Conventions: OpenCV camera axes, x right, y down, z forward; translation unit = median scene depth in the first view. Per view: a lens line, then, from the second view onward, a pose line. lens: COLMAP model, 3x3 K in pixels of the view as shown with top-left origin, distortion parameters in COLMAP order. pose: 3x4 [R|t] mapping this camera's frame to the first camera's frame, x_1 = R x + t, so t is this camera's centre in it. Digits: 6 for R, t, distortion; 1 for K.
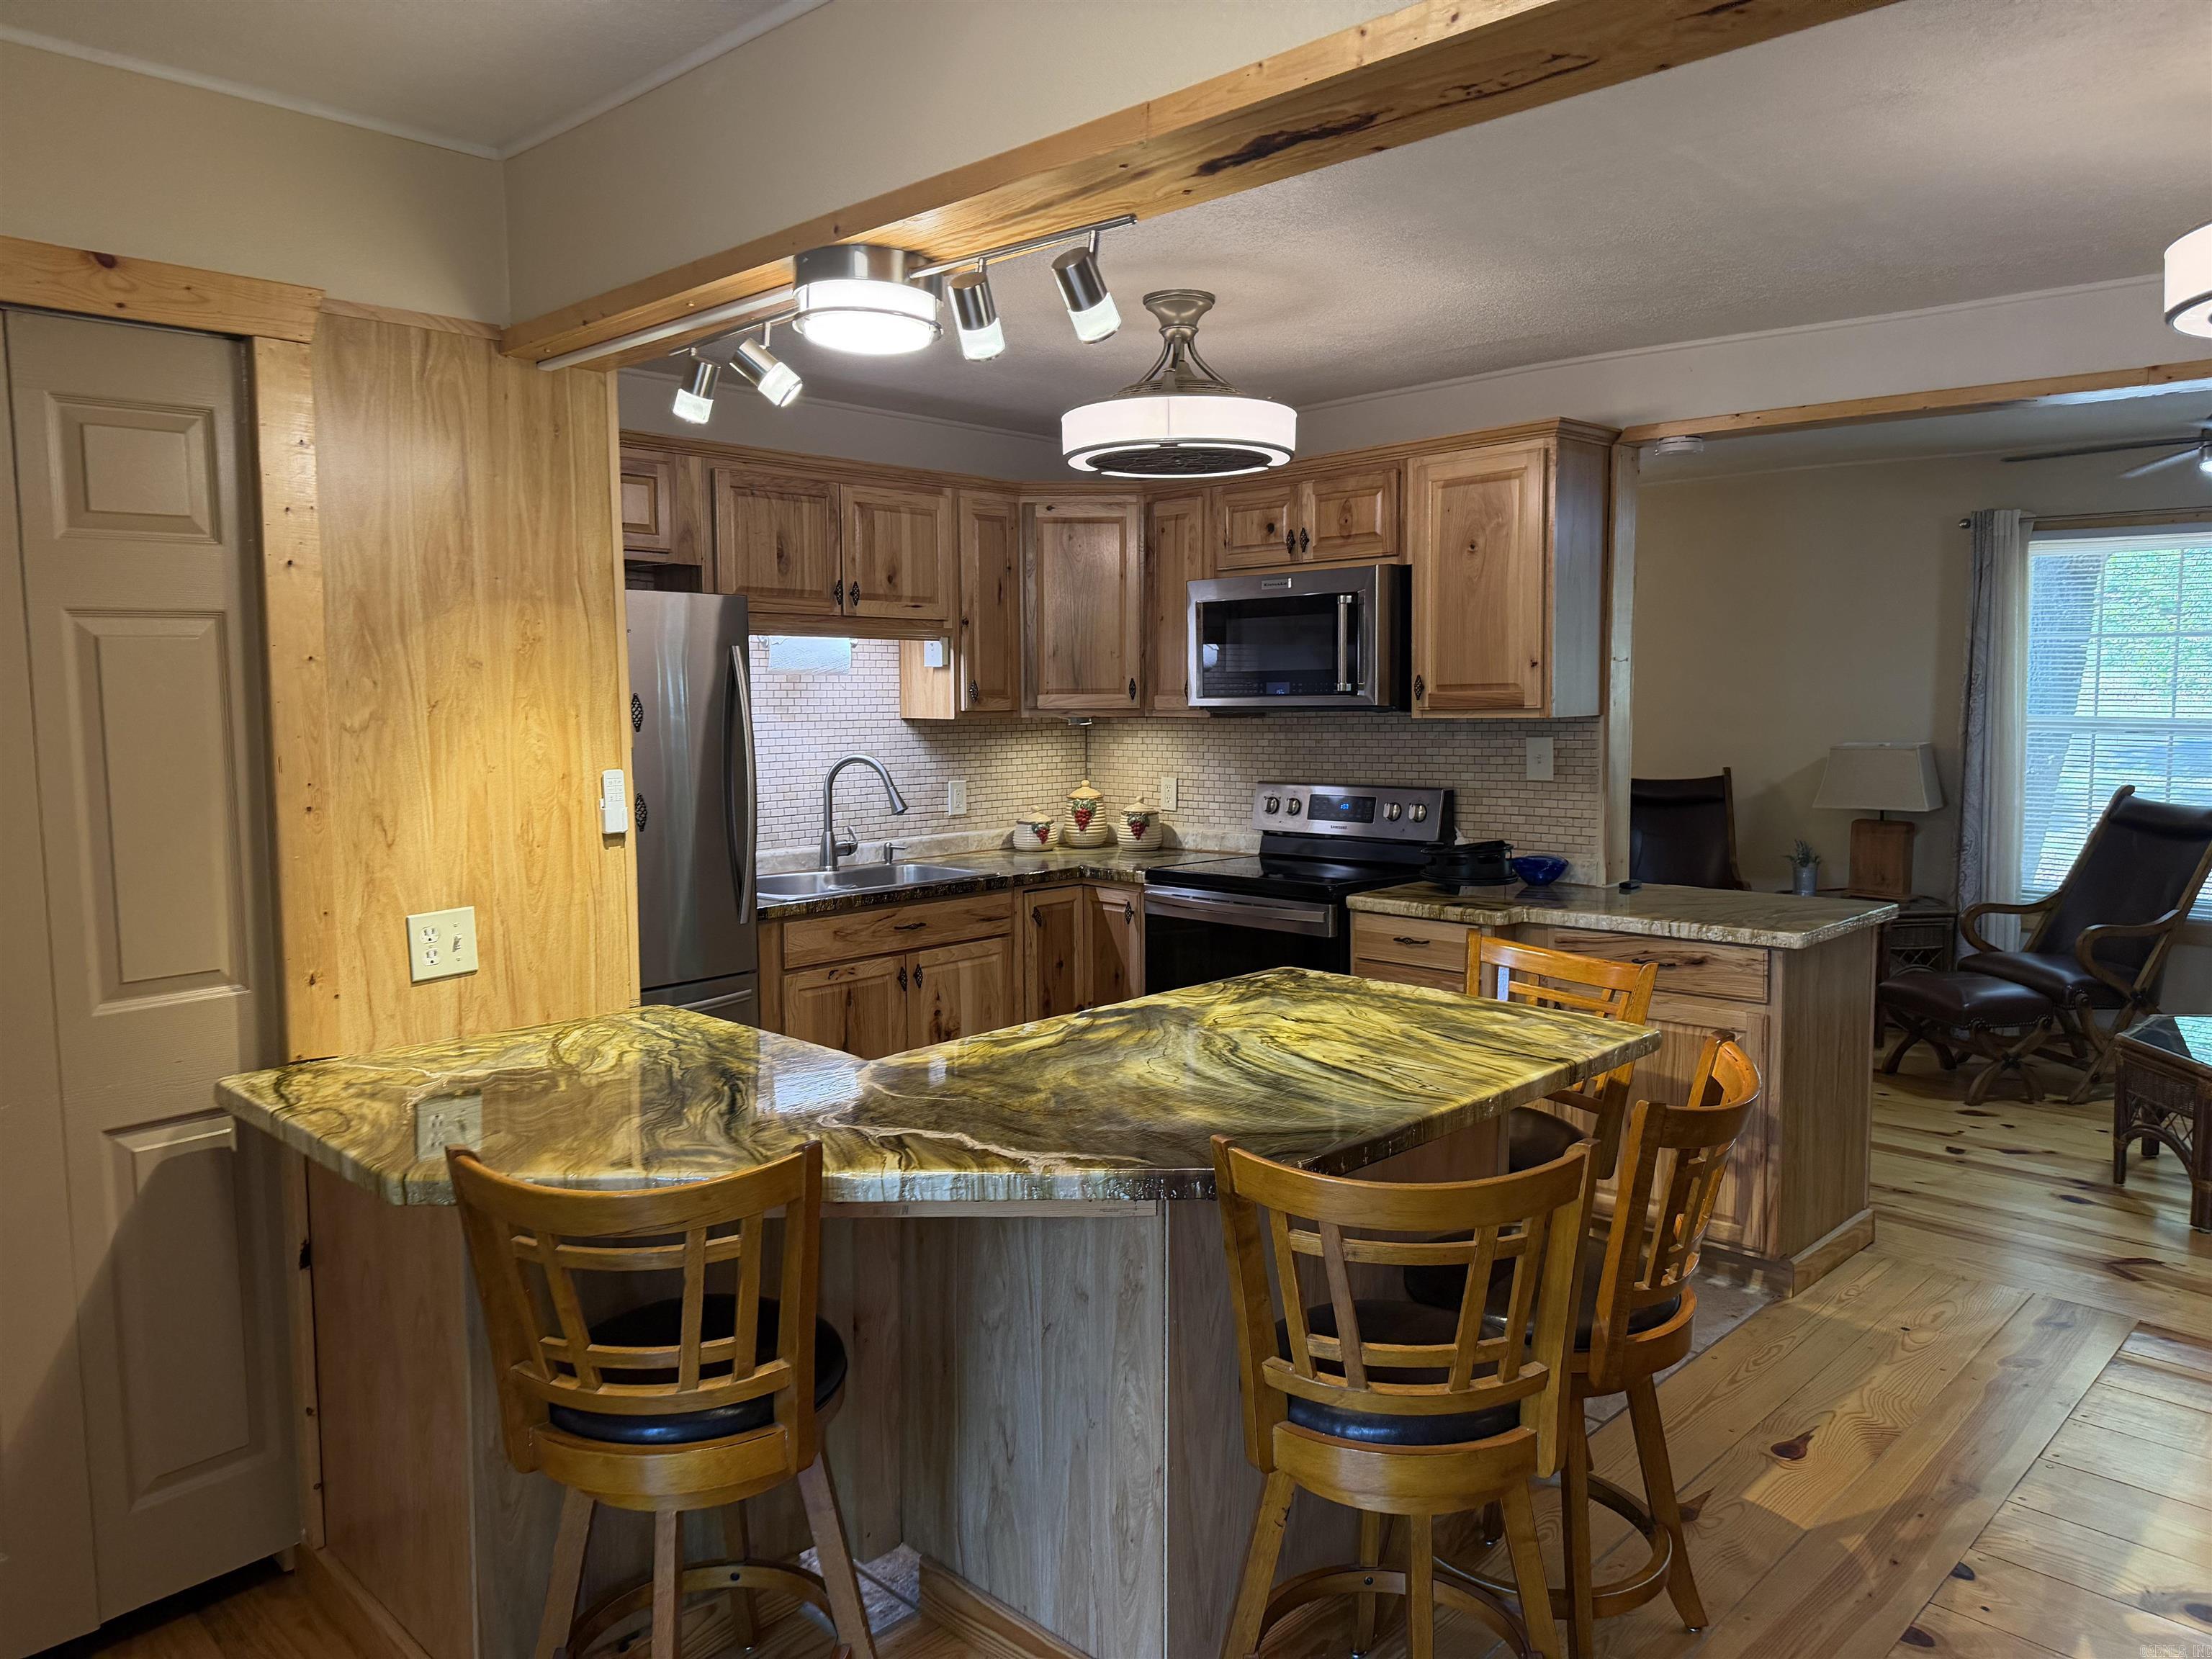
lens RADIAL K [[1551.9, 0, 1095.7], [0, 1551.9, 808.6], [0, 0, 1]] dist [0.046493, -0.060889]
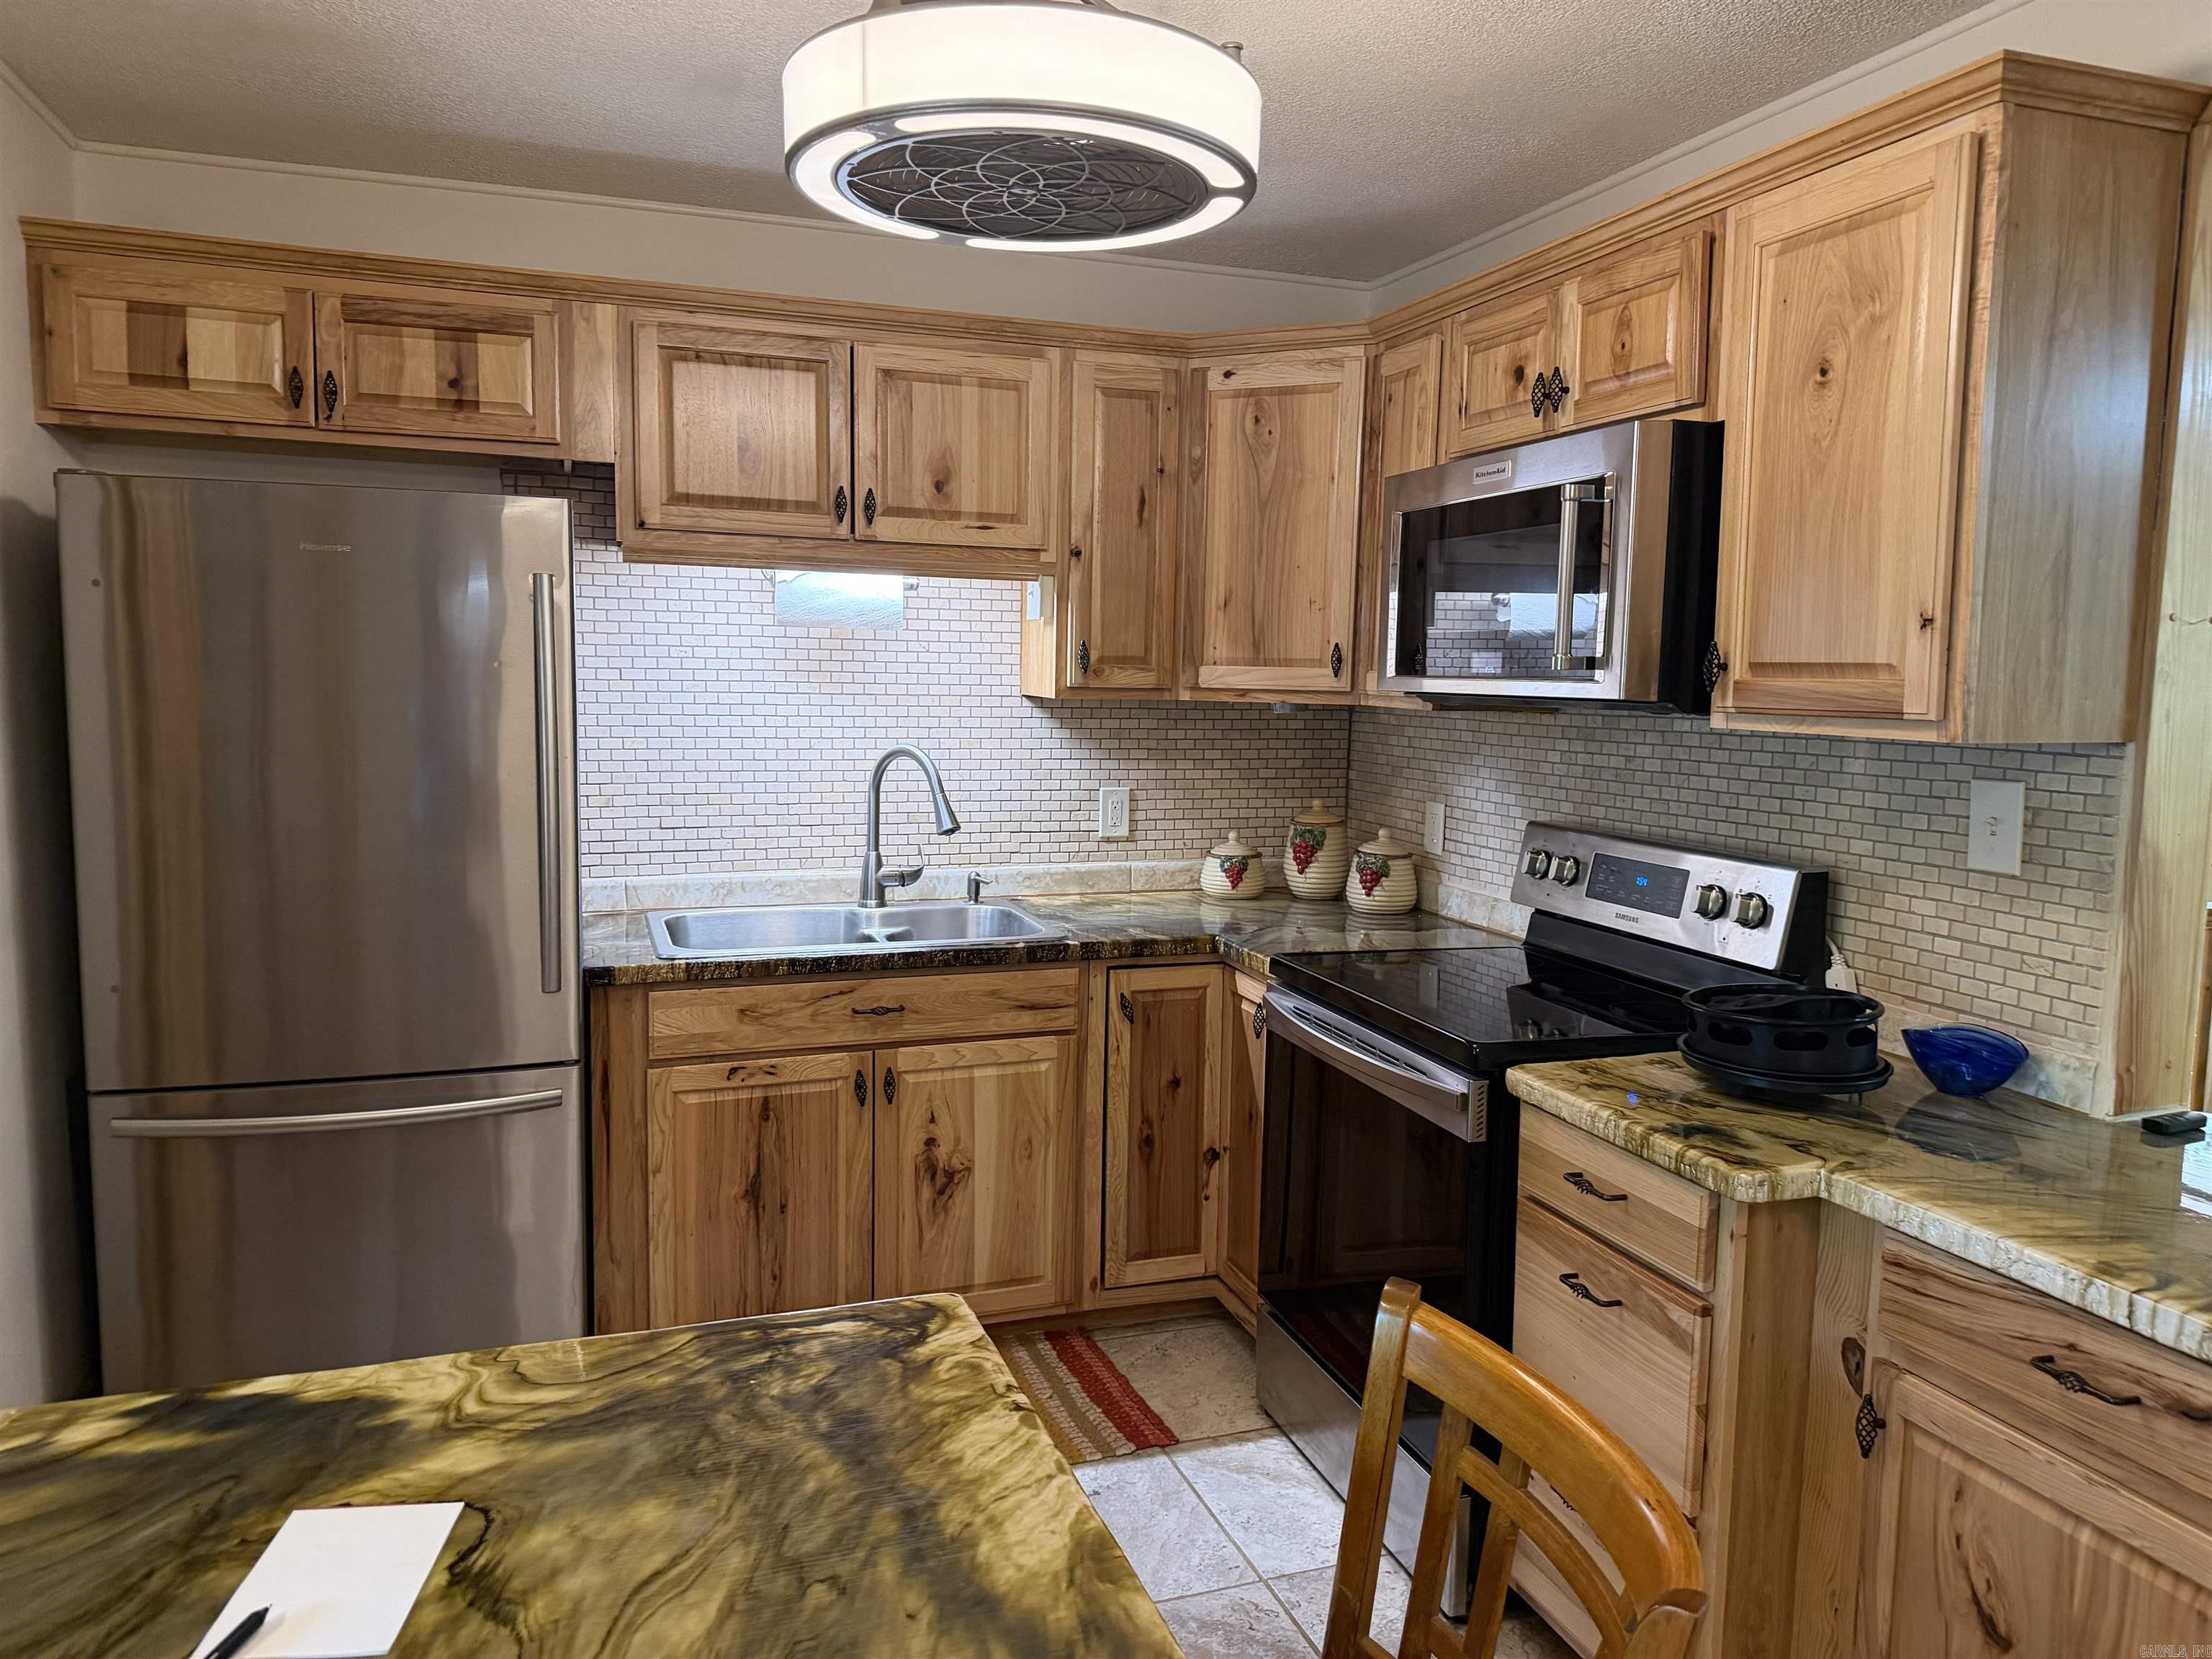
lens RADIAL K [[1551.9, 0, 1109.5], [0, 1551.9, 818.5], [0, 0, 1]] dist [0.046493, -0.060889]
pose [[0.899452, 0.070102, -0.431360, 0.270022], [-0.058588, 0.997483, 0.039939, -0.040954], [0.433075, -0.010651, 0.901295, 0.490906]]
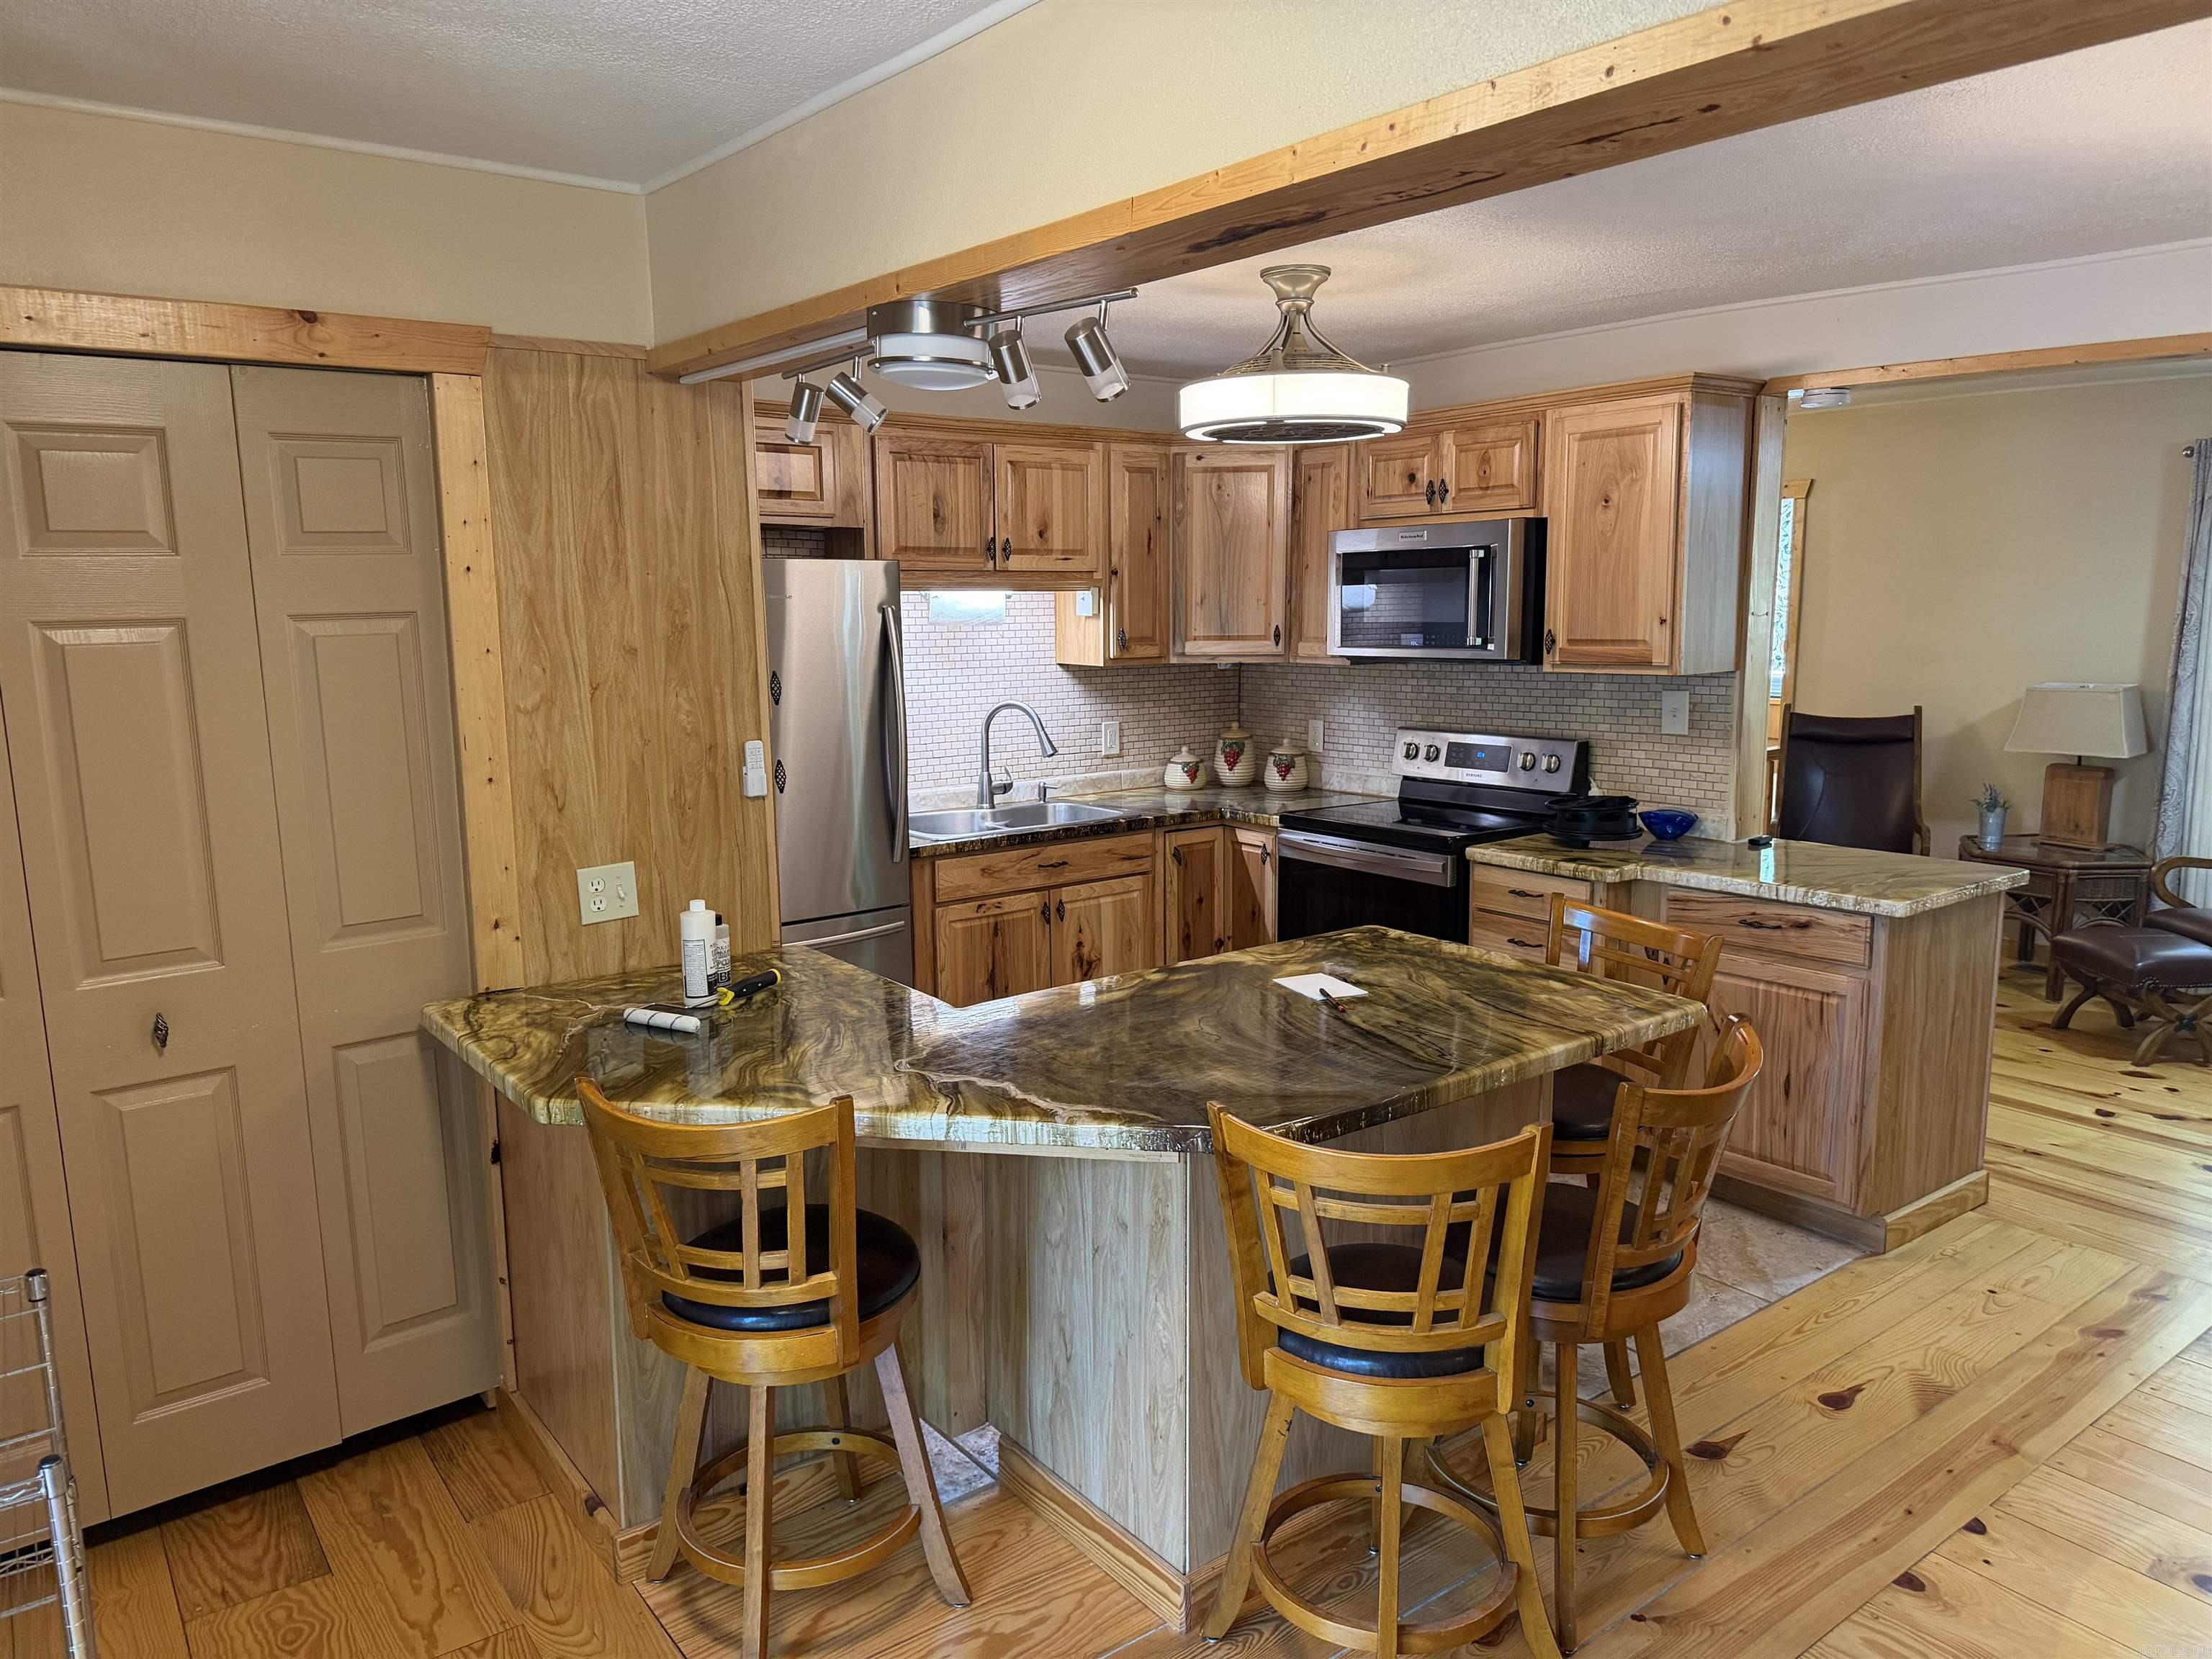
lens RADIAL K [[1551.9, 0, 1092.5], [0, 1551.9, 832.6], [0, 0, 1]] dist [0.046493, -0.060889]
pose [[0.989076, 0.019587, -0.146102, 0.068891], [-0.008079, 0.996846, 0.078950, -0.033909], [0.147188, -0.076907, 0.986114, -0.054543]]
